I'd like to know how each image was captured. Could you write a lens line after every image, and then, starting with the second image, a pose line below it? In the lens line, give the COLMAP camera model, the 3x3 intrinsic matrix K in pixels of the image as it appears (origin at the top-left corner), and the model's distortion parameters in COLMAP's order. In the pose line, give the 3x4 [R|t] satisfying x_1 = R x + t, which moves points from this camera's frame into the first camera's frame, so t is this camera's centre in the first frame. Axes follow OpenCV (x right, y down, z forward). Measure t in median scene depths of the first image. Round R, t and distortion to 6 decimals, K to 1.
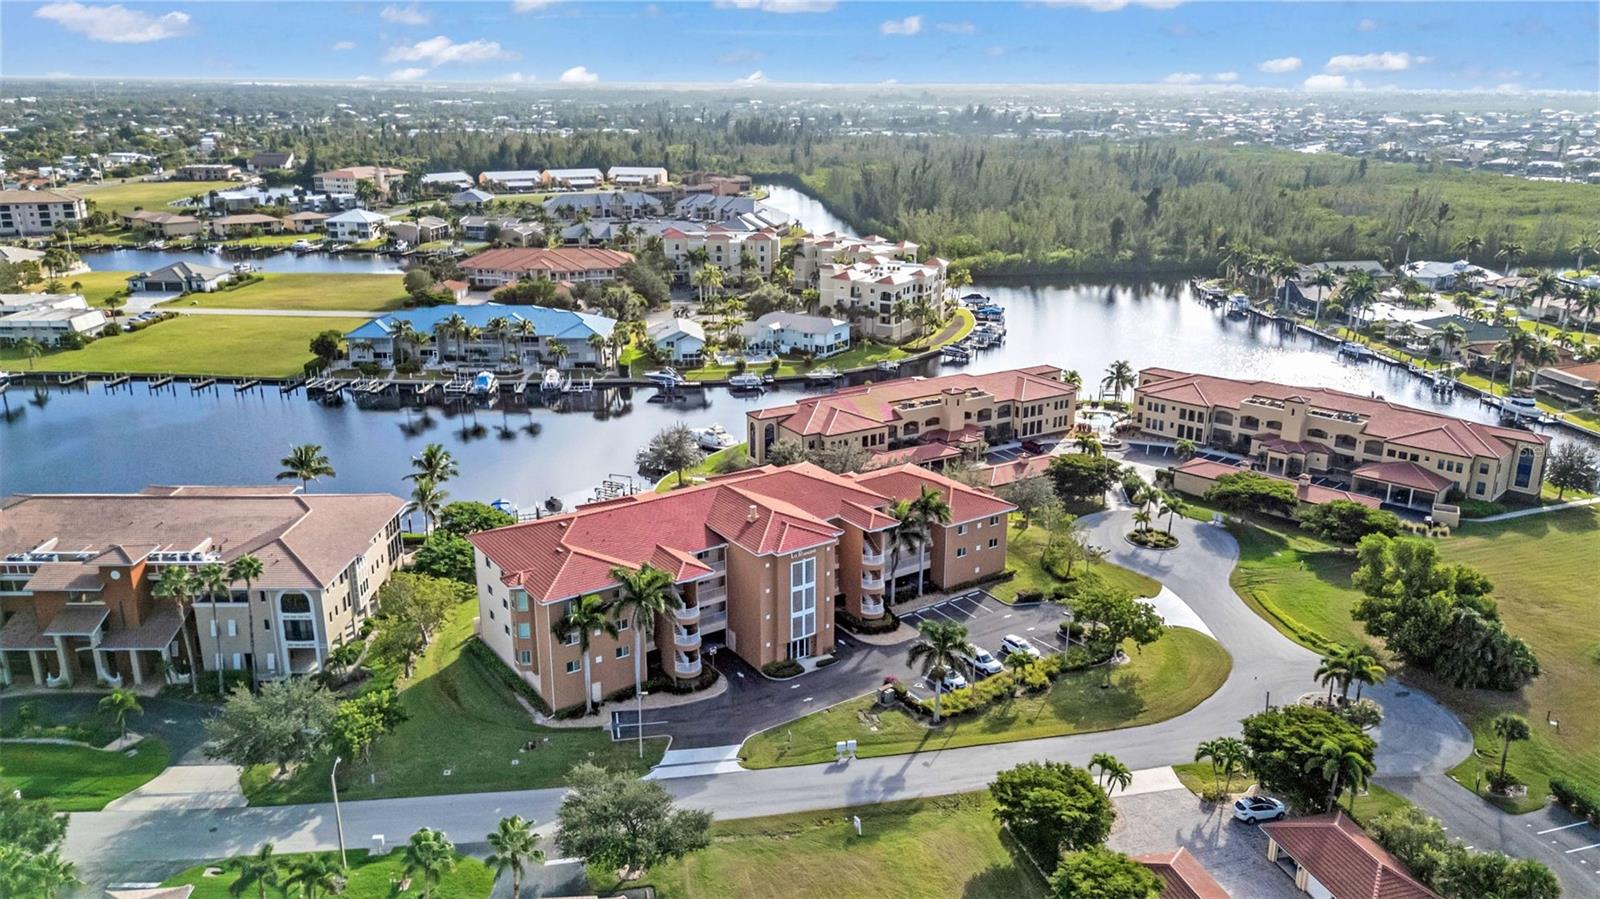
lens RADIAL K [[1169.1, 0, 800.6], [0, 1169.1, 454.0], [0, 0, 1]] dist [0.073194, -0.066461]
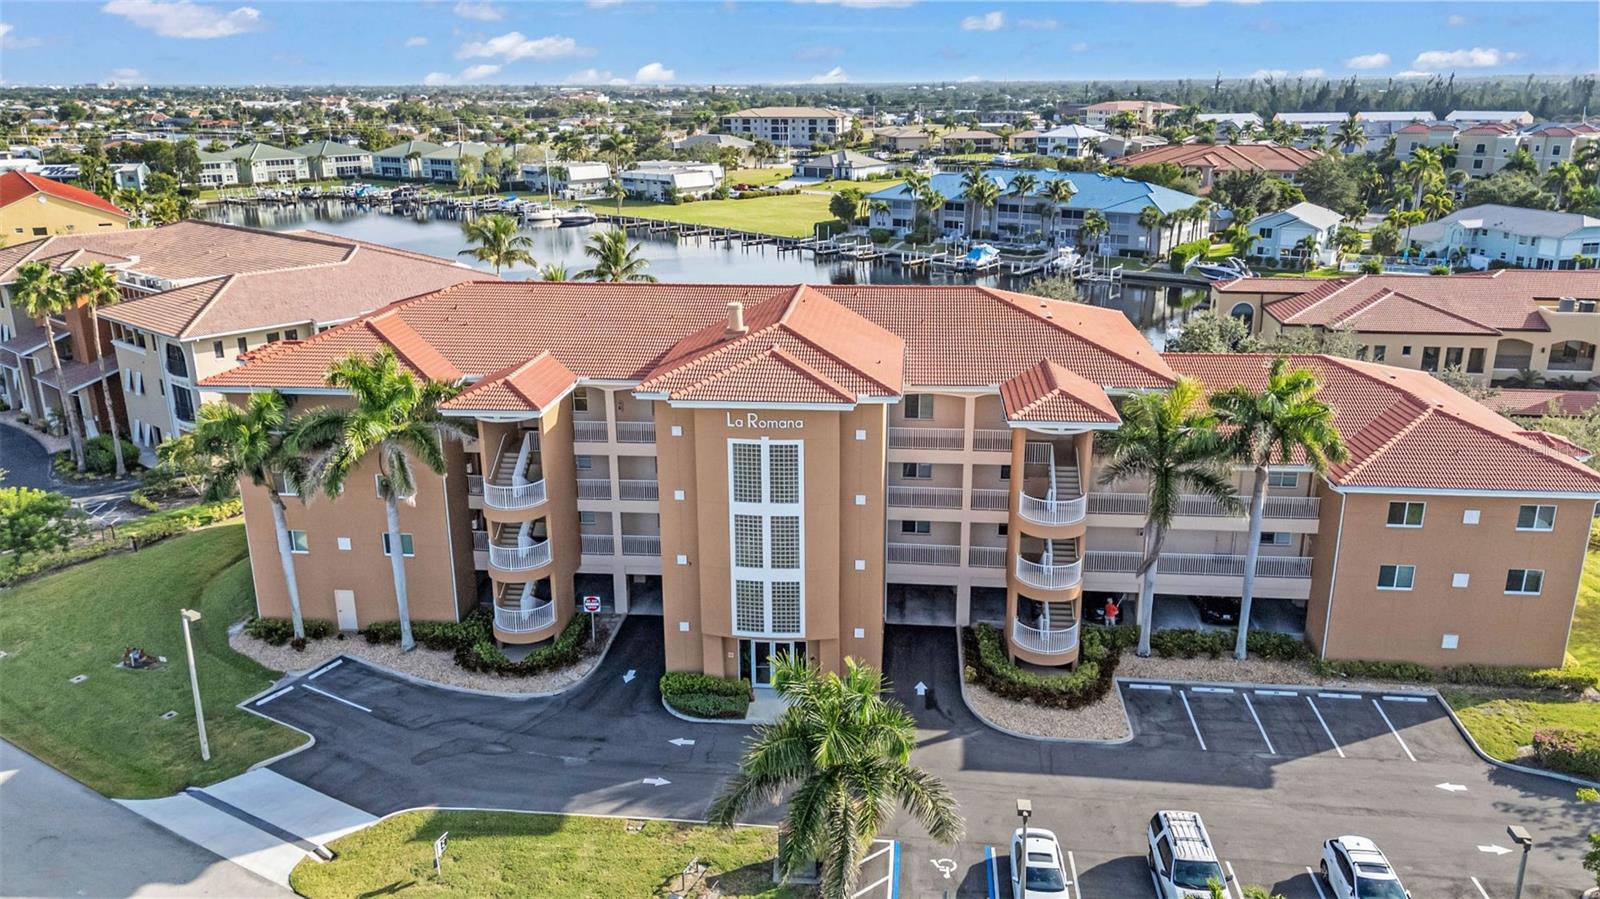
lens RADIAL K [[1171.4, 0, 799.9], [0, 1171.4, 448.8], [0, 0, 1]] dist [0.072453, -0.067645]
pose [[0.760604, 0.185907, -0.622029, 0.152777], [-0.189340, 0.979992, 0.061371, 0.040116], [0.620992, 0.071096, 0.780586, 0.416789]]
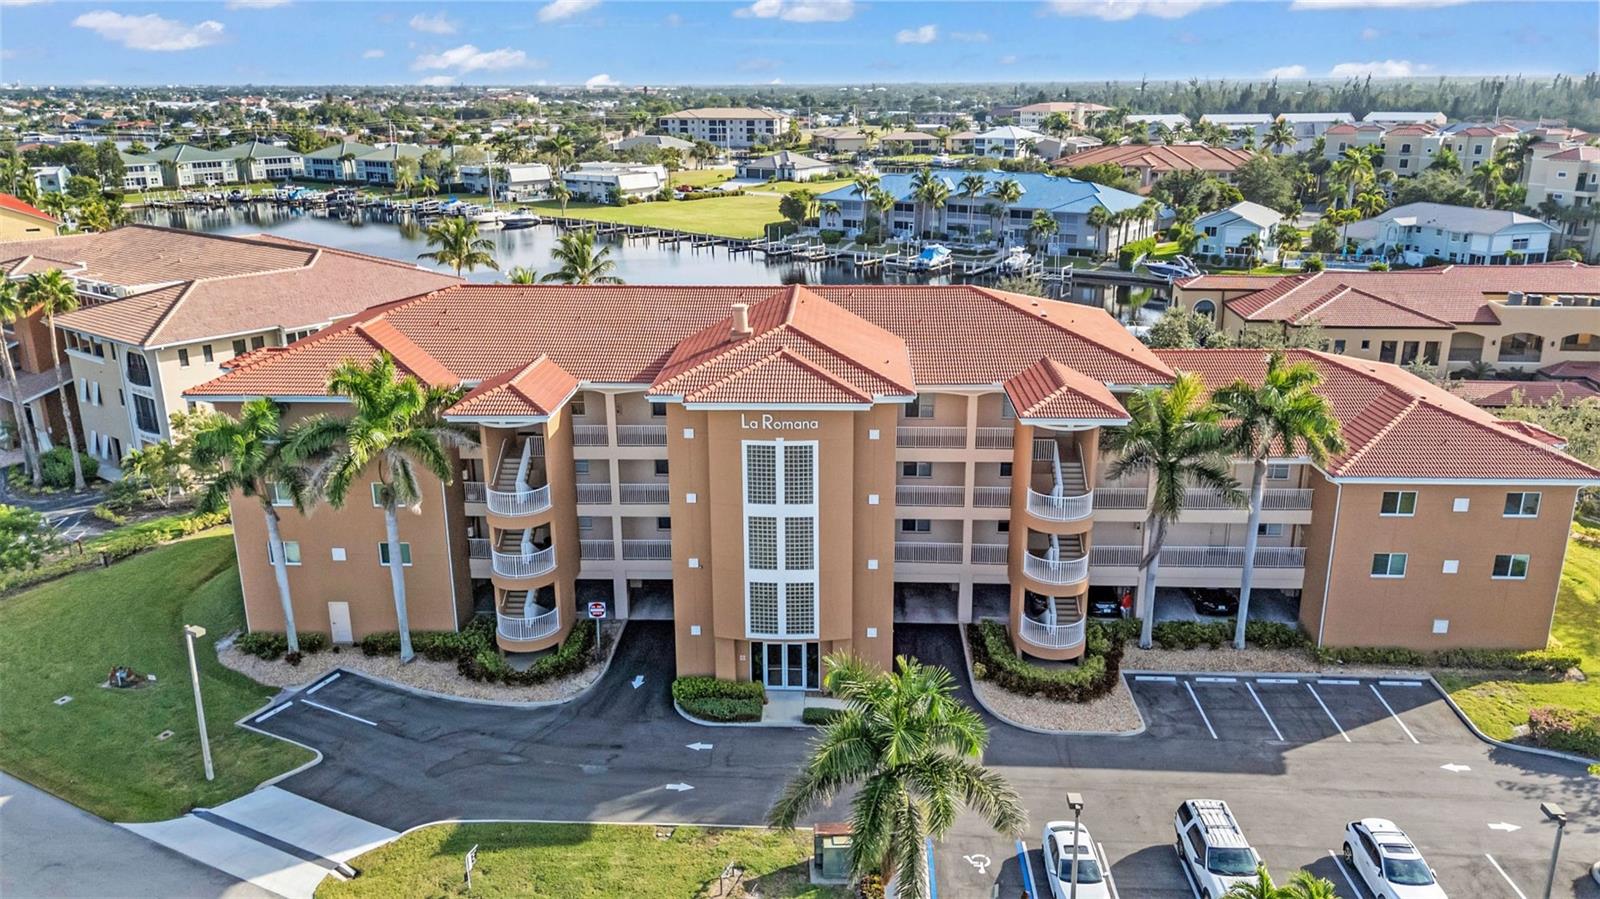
lens RADIAL K [[1171.4, 0, 799.9], [0, 1171.4, 448.8], [0, 0, 1]] dist [0.072453, -0.067645]
pose [[0.796532, 0.172544, -0.579453, 0.140351], [-0.176279, 0.983049, 0.050405, 0.043076], [0.578328, 0.061996, 0.813446, 0.407488]]
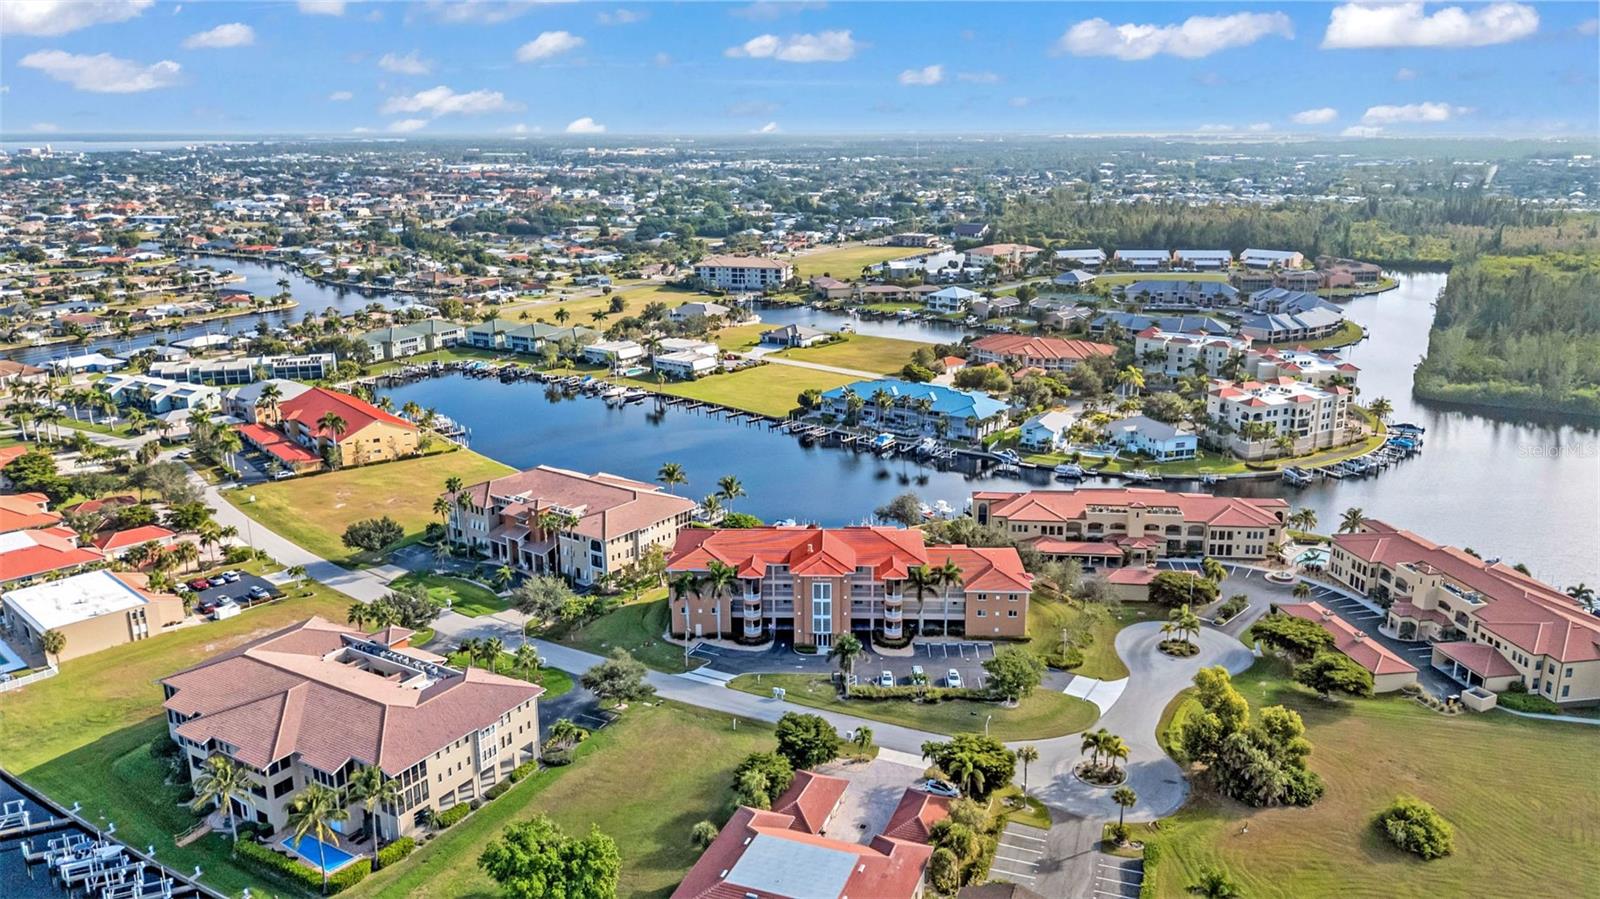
lens RADIAL K [[1172.9, 0, 800.1], [0, 1172.9, 439.0], [0, 0, 1]] dist [0.083172, -0.085594]
pose [[0.802051, 0.147047, -0.578871, 0.523822], [-0.174556, 0.984613, 0.008260, -0.066672], [0.571178, 0.094421, 0.815377, -0.206402]]
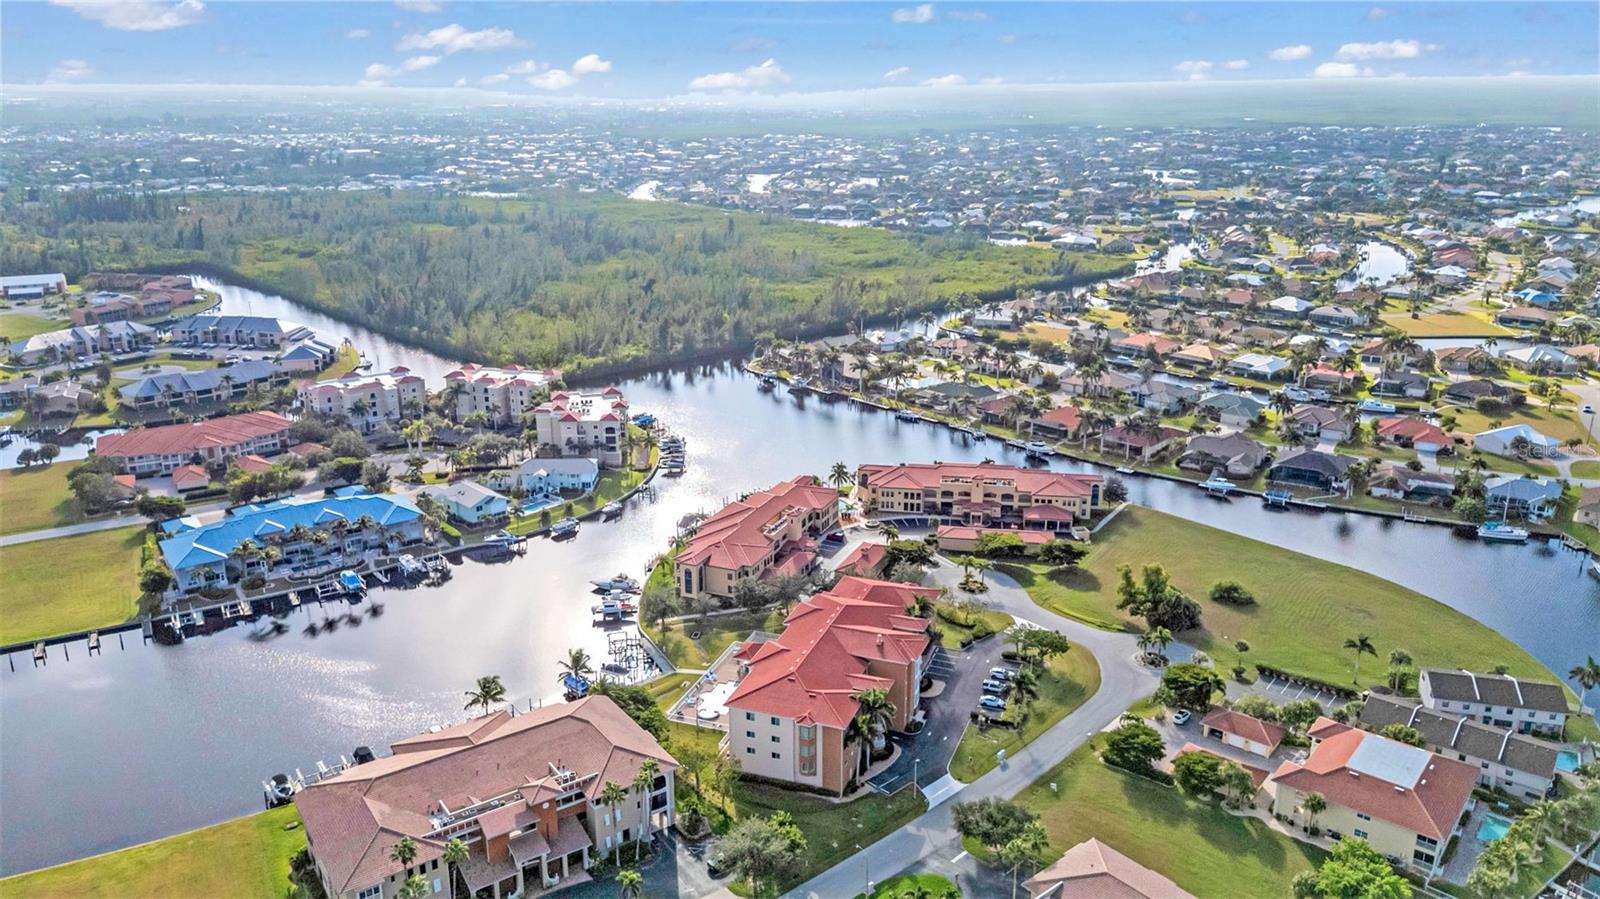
lens RADIAL K [[1173.8, 0, 799.9], [0, 1173.8, 441.1], [0, 0, 1]] dist [0.072290, -0.062458]
pose [[0.819777, -0.173039, 0.545915, -0.596202], [0.179435, 0.982869, 0.042091, -0.188581], [-0.543847, 0.063451, 0.836782, -0.201716]]
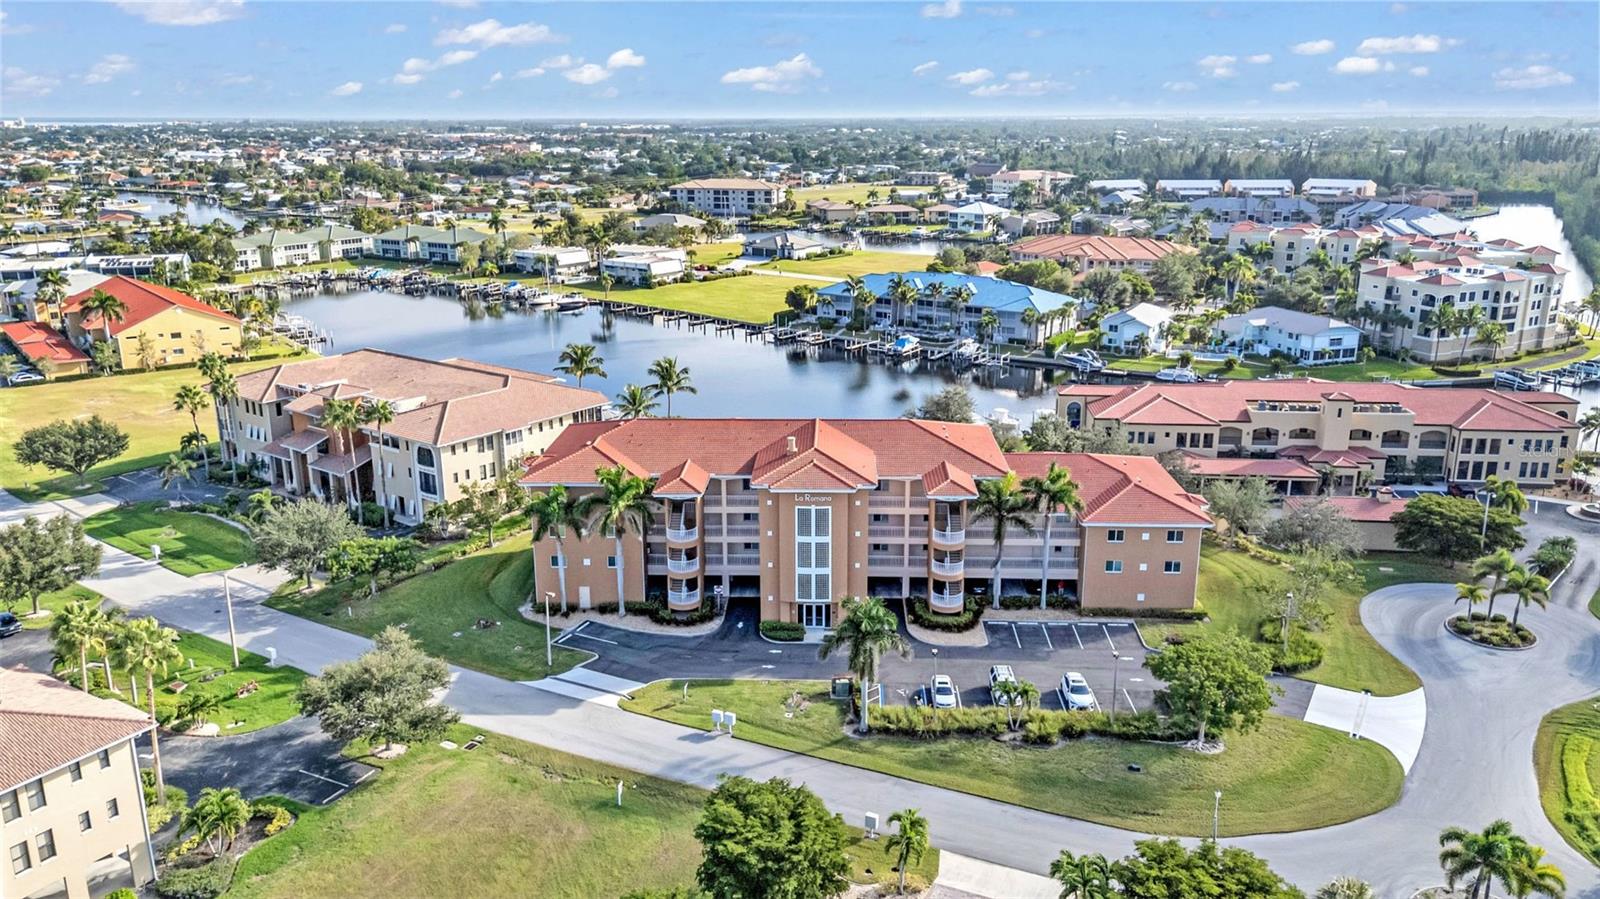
lens RADIAL K [[1171.4, 0, 799.9], [0, 1171.4, 448.8], [0, 0, 1]] dist [0.072453, -0.067645]
pose [[0.802221, 0.157496, -0.575879, 0.278672], [-0.175778, 0.984130, 0.024282, 0.018919], [0.570565, 0.081747, 0.817174, 0.184719]]
